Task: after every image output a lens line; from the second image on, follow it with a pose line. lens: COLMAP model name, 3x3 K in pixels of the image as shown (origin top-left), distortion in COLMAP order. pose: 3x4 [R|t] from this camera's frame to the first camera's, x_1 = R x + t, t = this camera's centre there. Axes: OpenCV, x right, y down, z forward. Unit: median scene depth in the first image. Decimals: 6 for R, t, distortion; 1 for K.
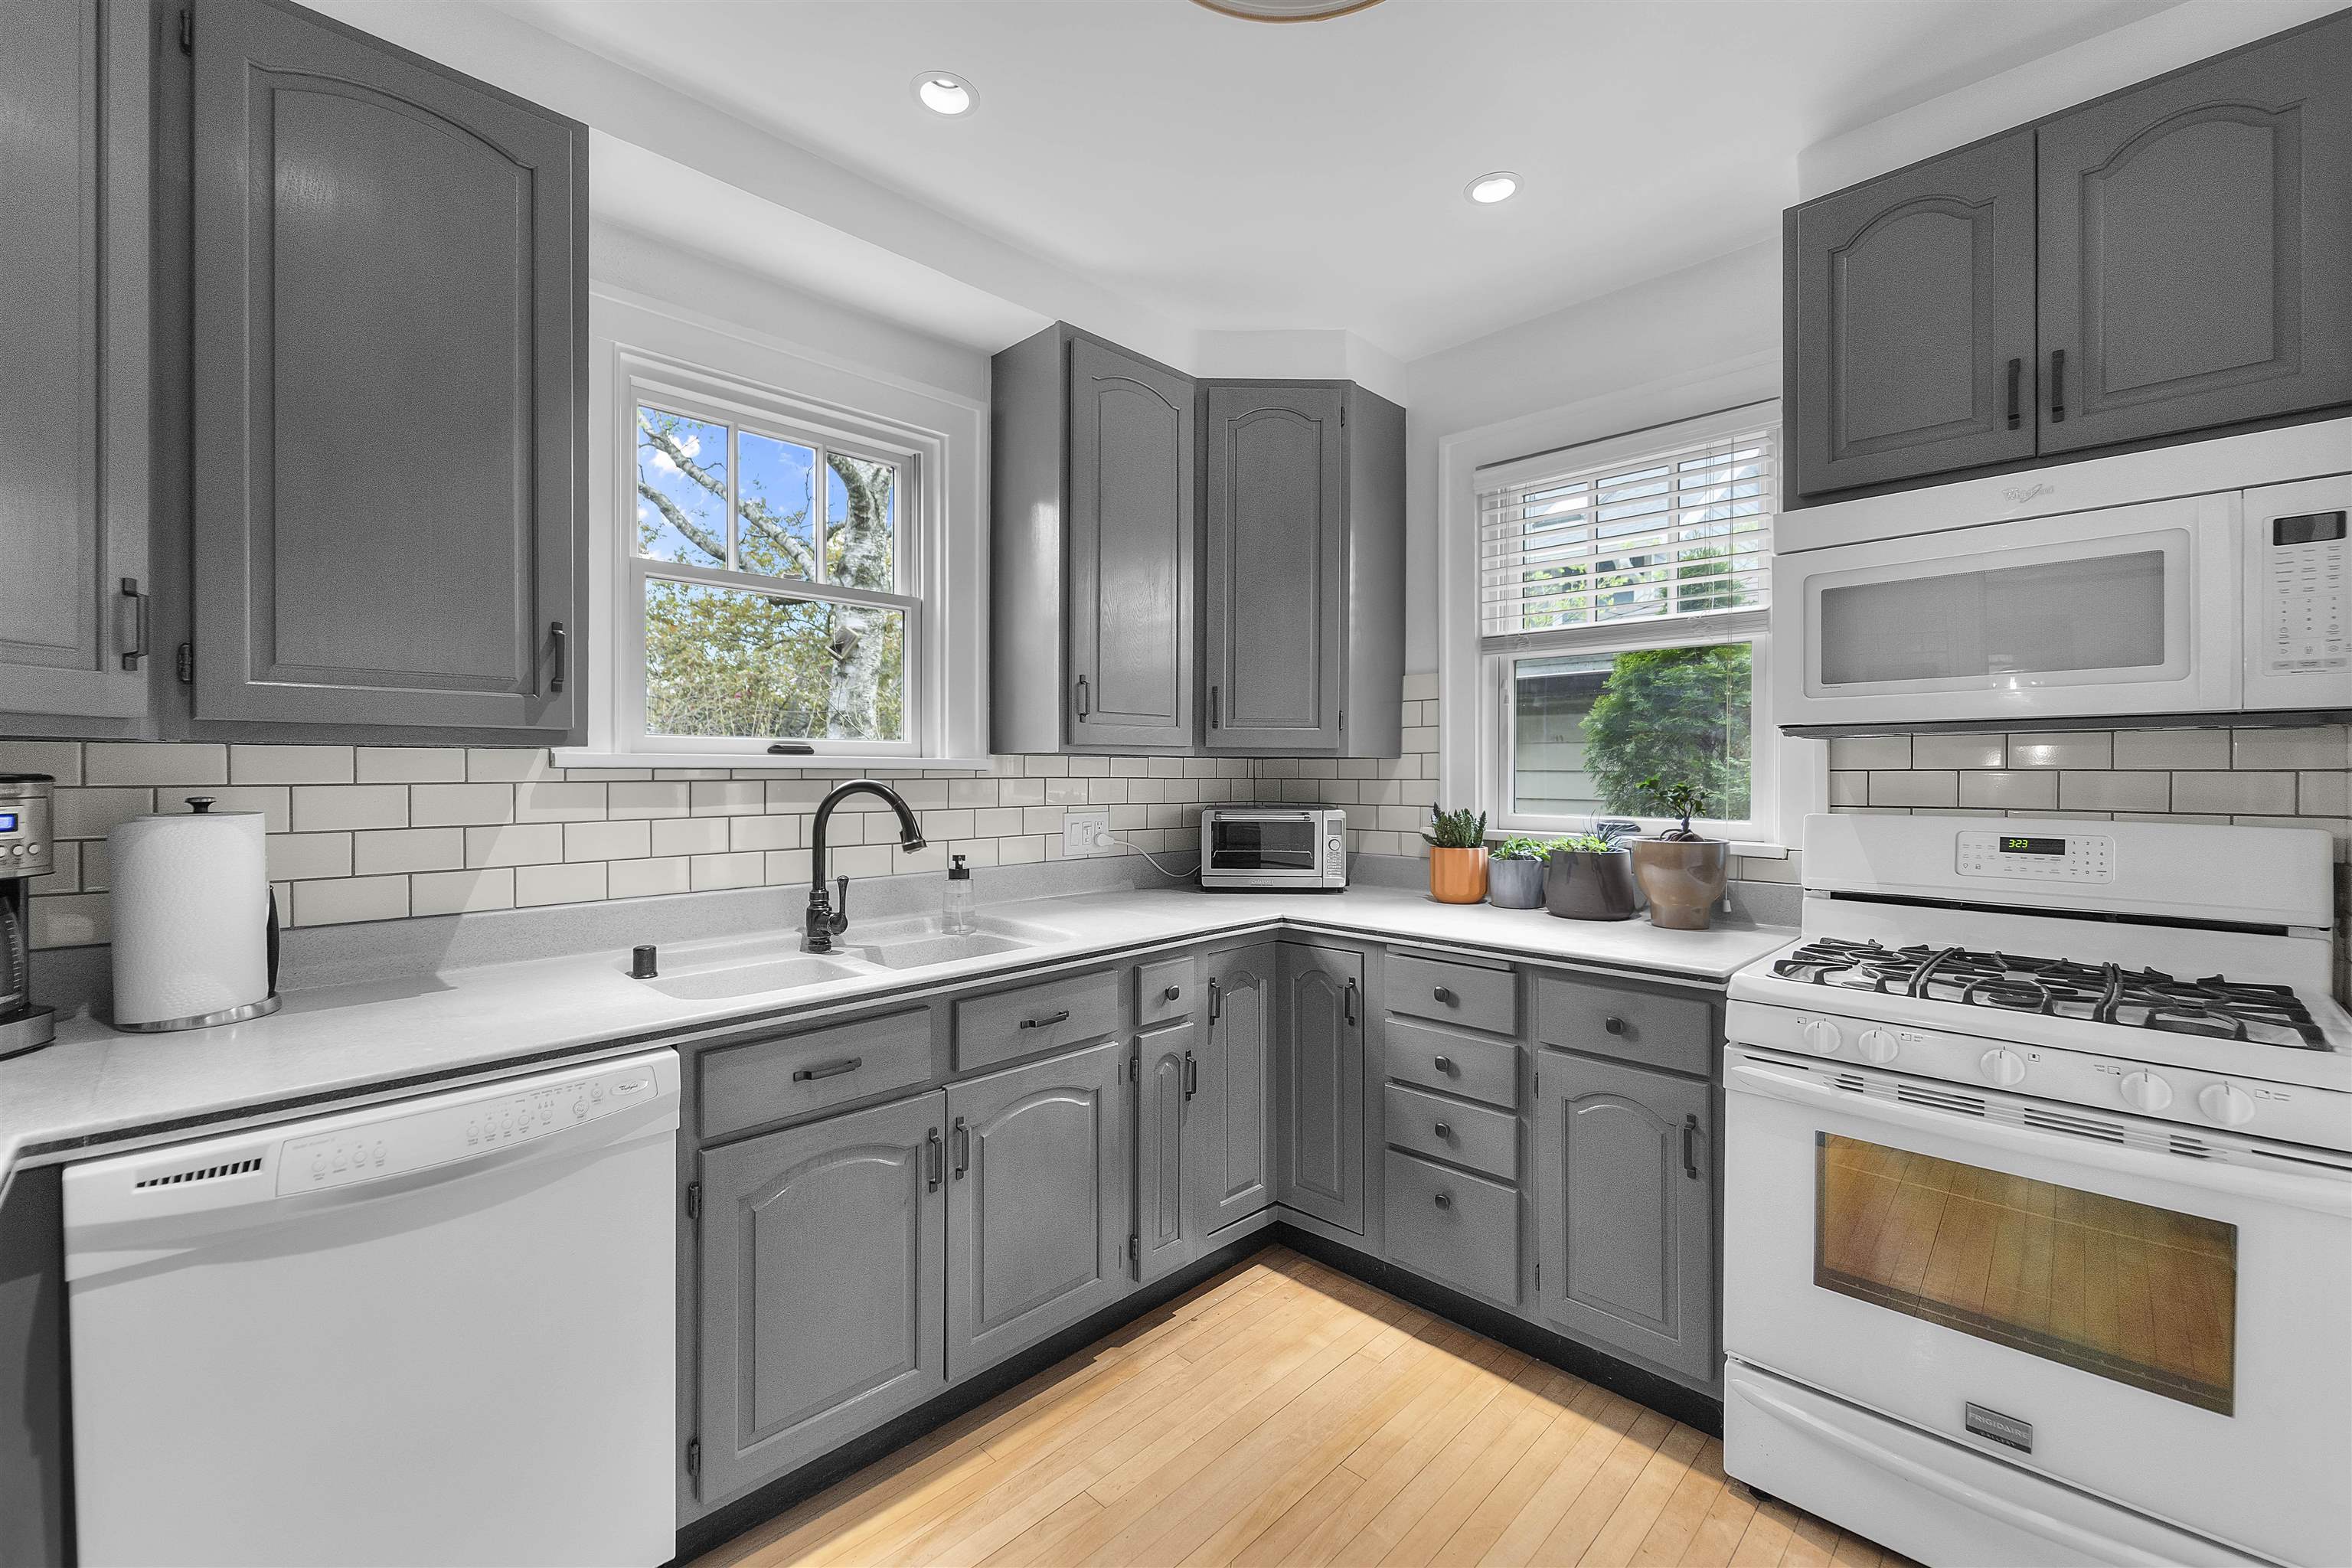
lens RADIAL K [[964.8, 0, 1187.8], [0, 964.8, 773.0], [0, 0, 1]] dist [0.000319, -0.000104]
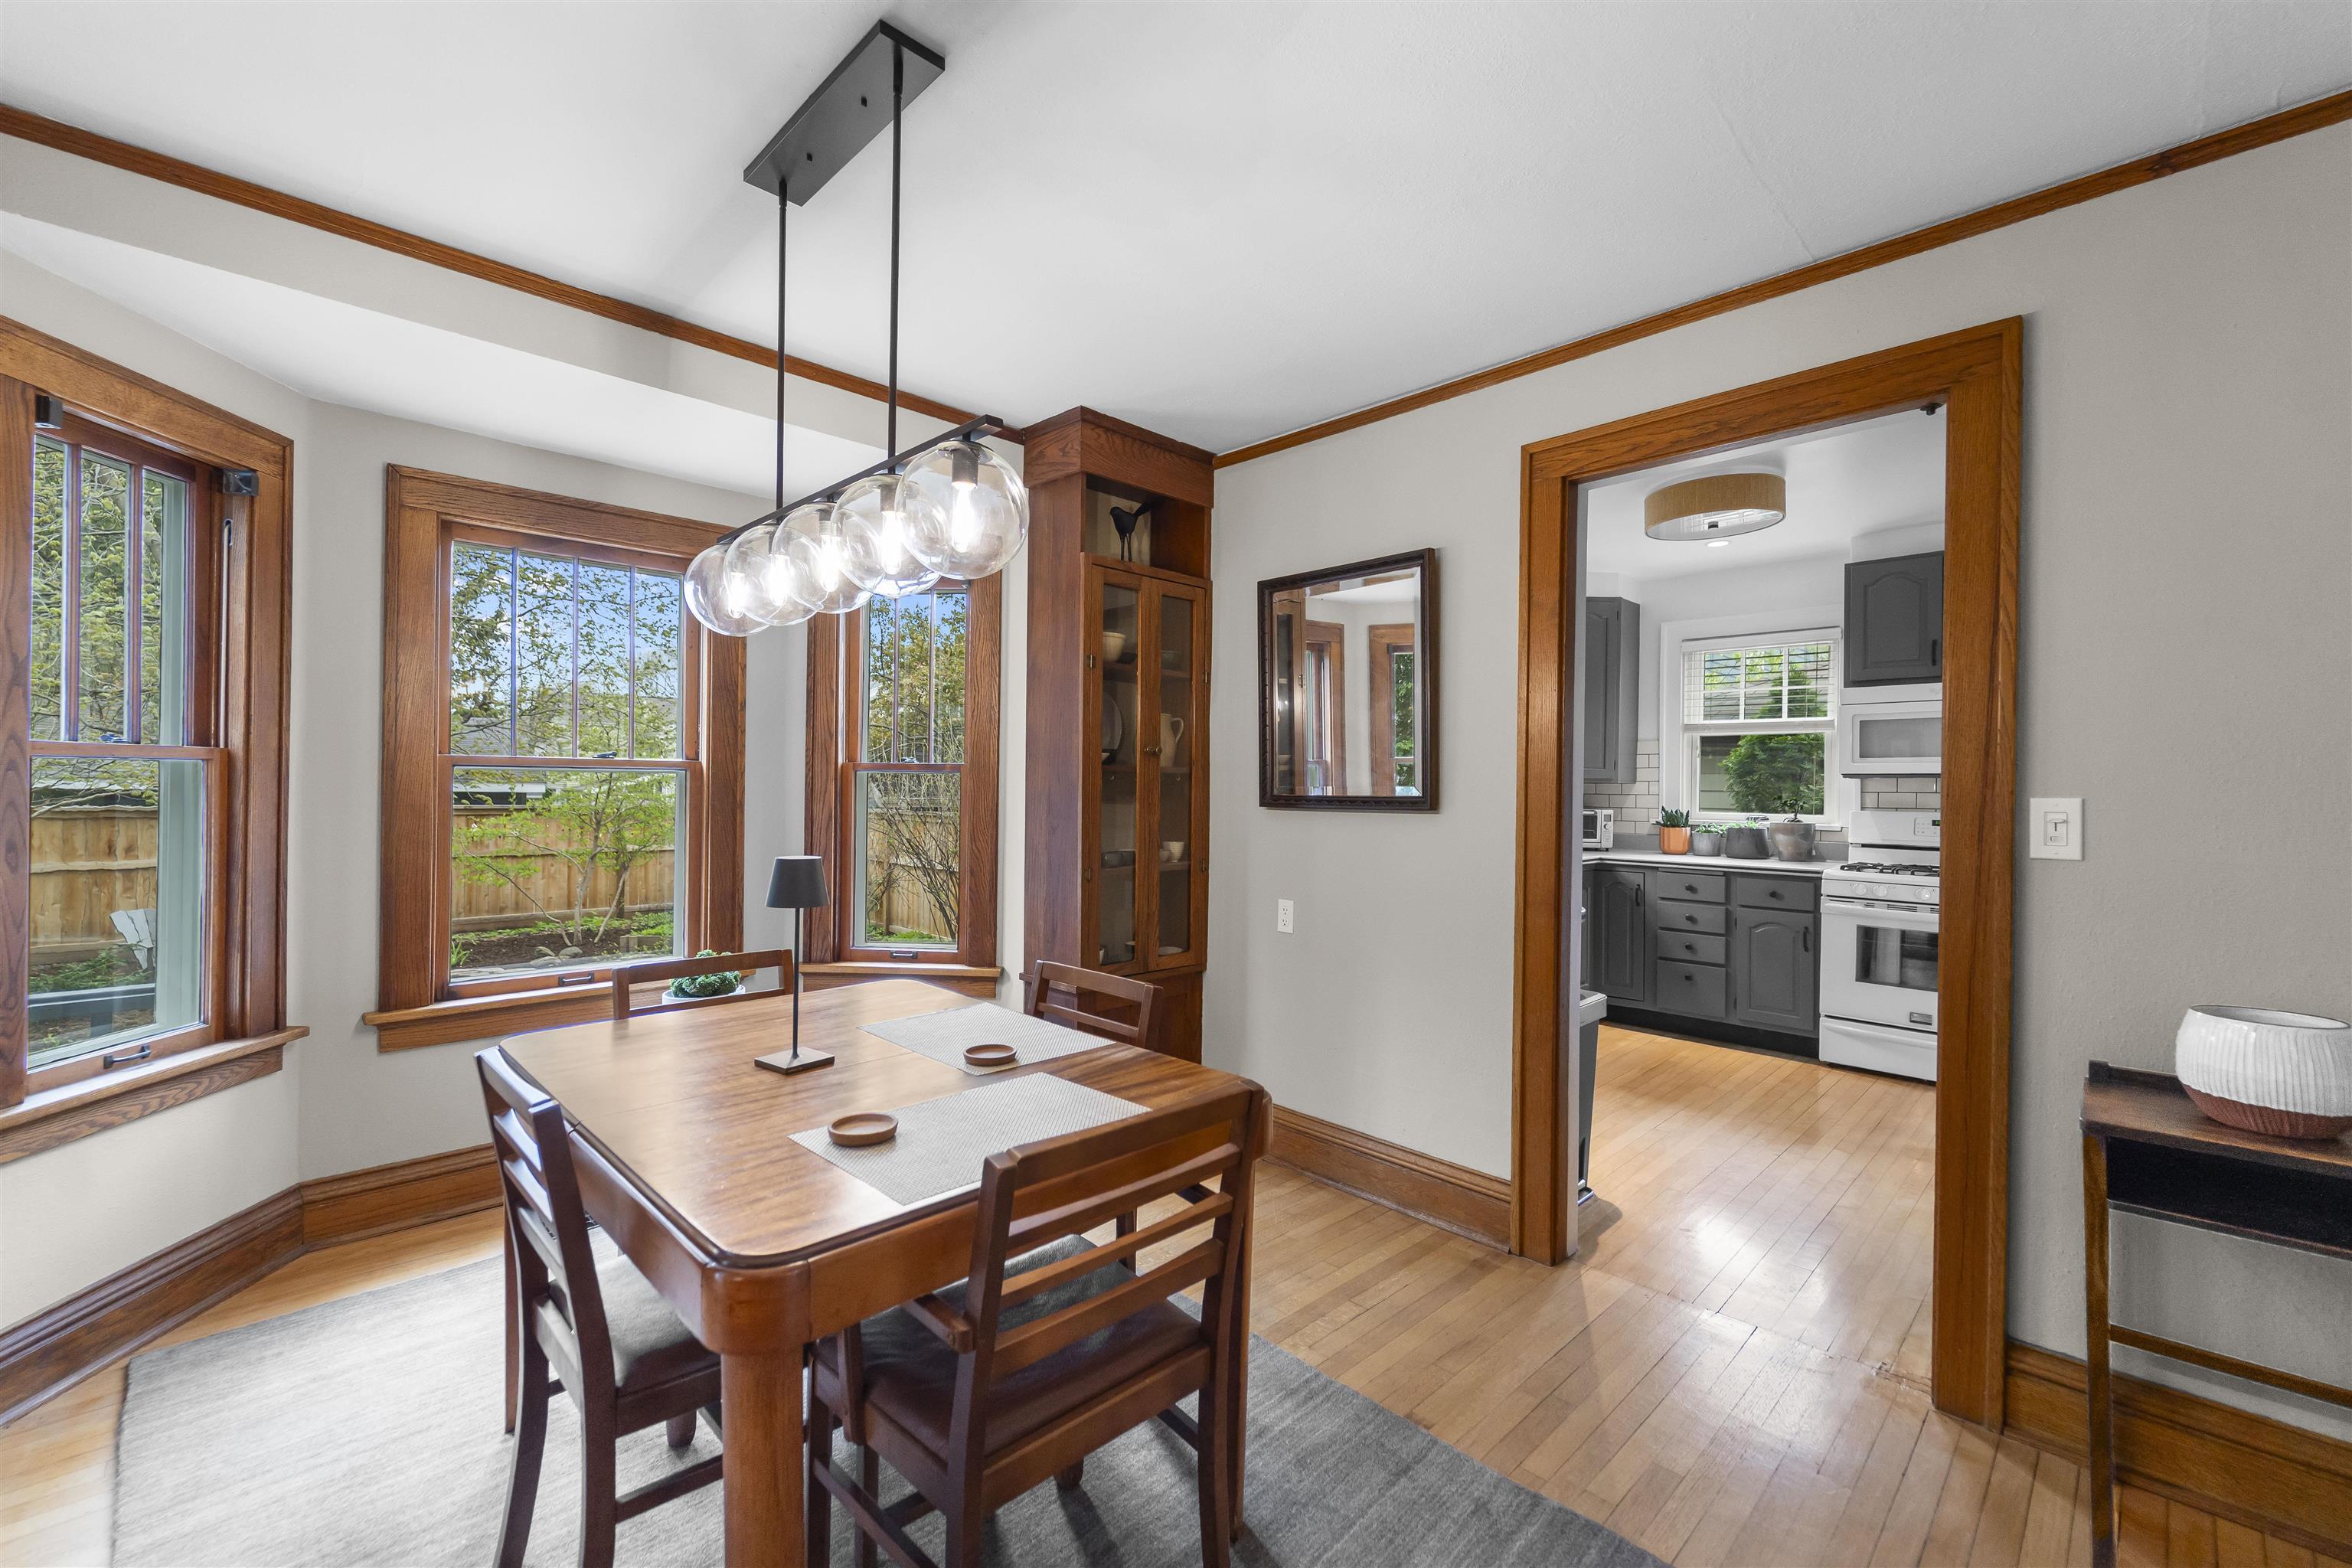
lens RADIAL K [[975.6, 0, 1173.9], [0, 975.6, 792.7], [0, 0, 1]] dist [-0.001153, -0.000747]
pose [[0.999795, 0.011227, -0.016865, -1.017444], [-0.011174, 0.999932, 0.003225, 0.010529], [0.016900, -0.003036, 0.999853, -1.471712]]
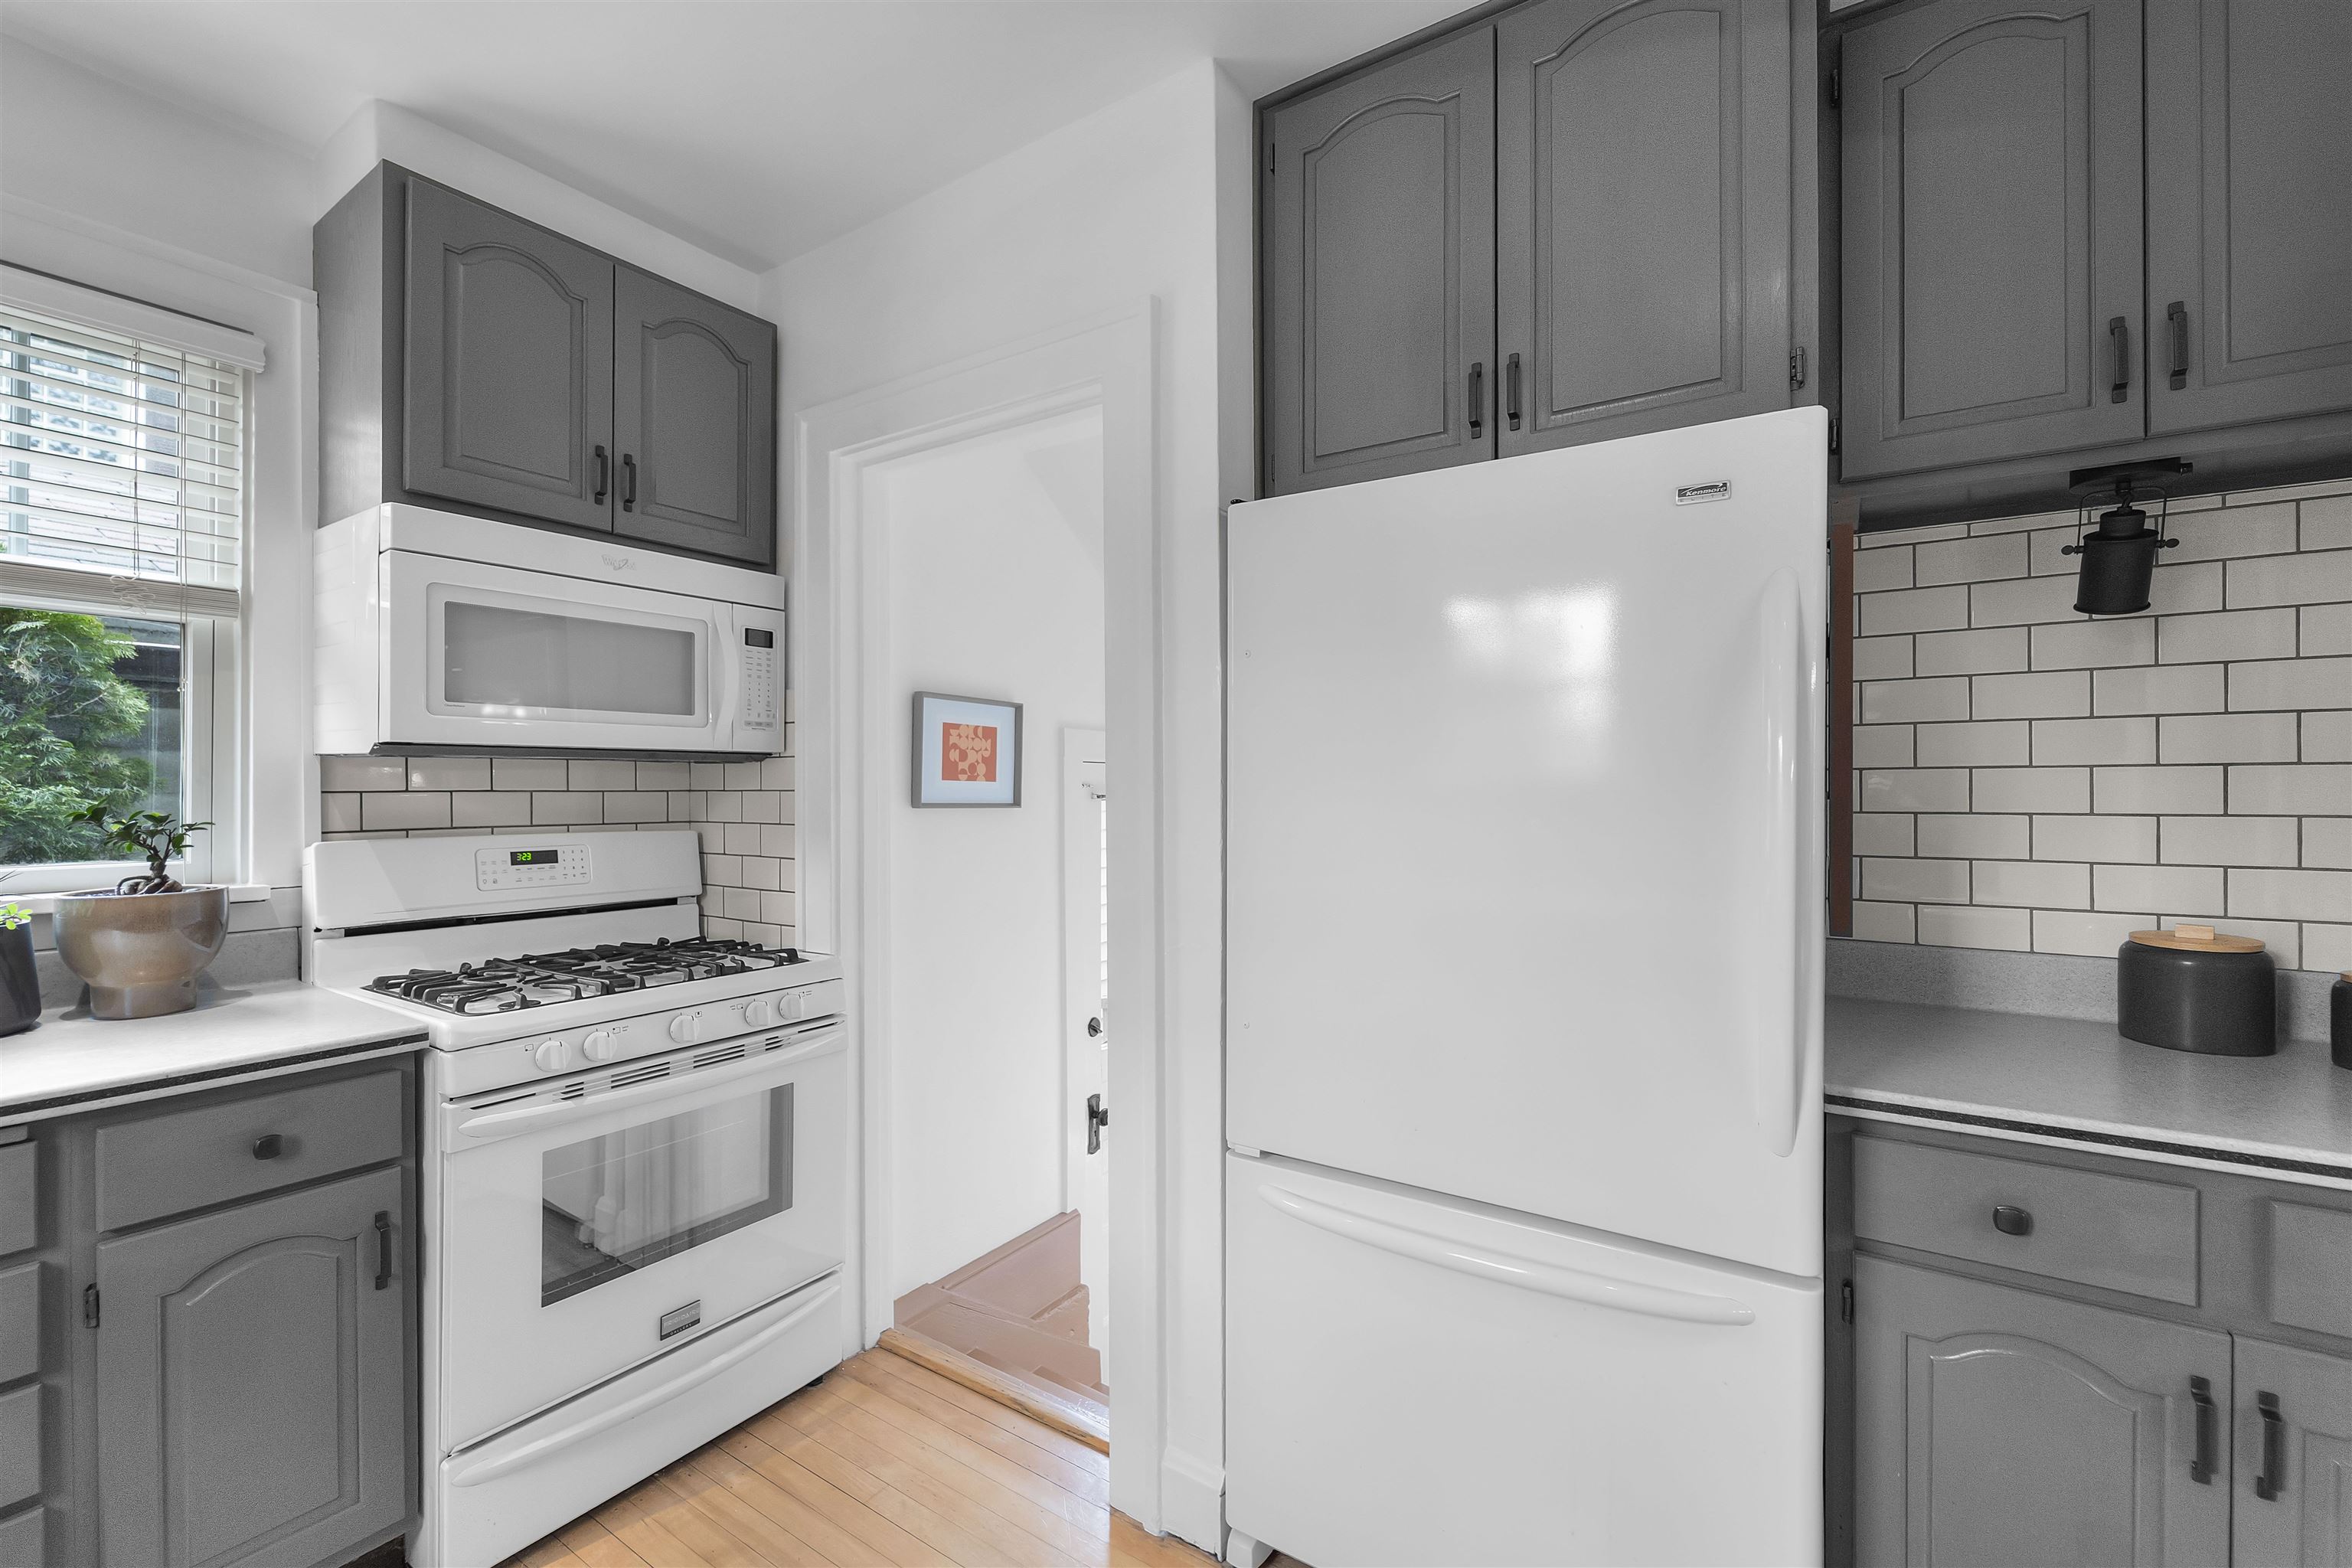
lens RADIAL K [[997.4, 0, 1164.4], [0, 997.4, 781.9], [0, 0, 1]] dist [-0.000022, -0.000131]
pose [[-0.177403, 0.004395, 0.984128, -0.400586], [0.002665, 0.999989, -0.003985, -0.007072], [-0.984135, 0.001916, -0.177413, 0.453835]]
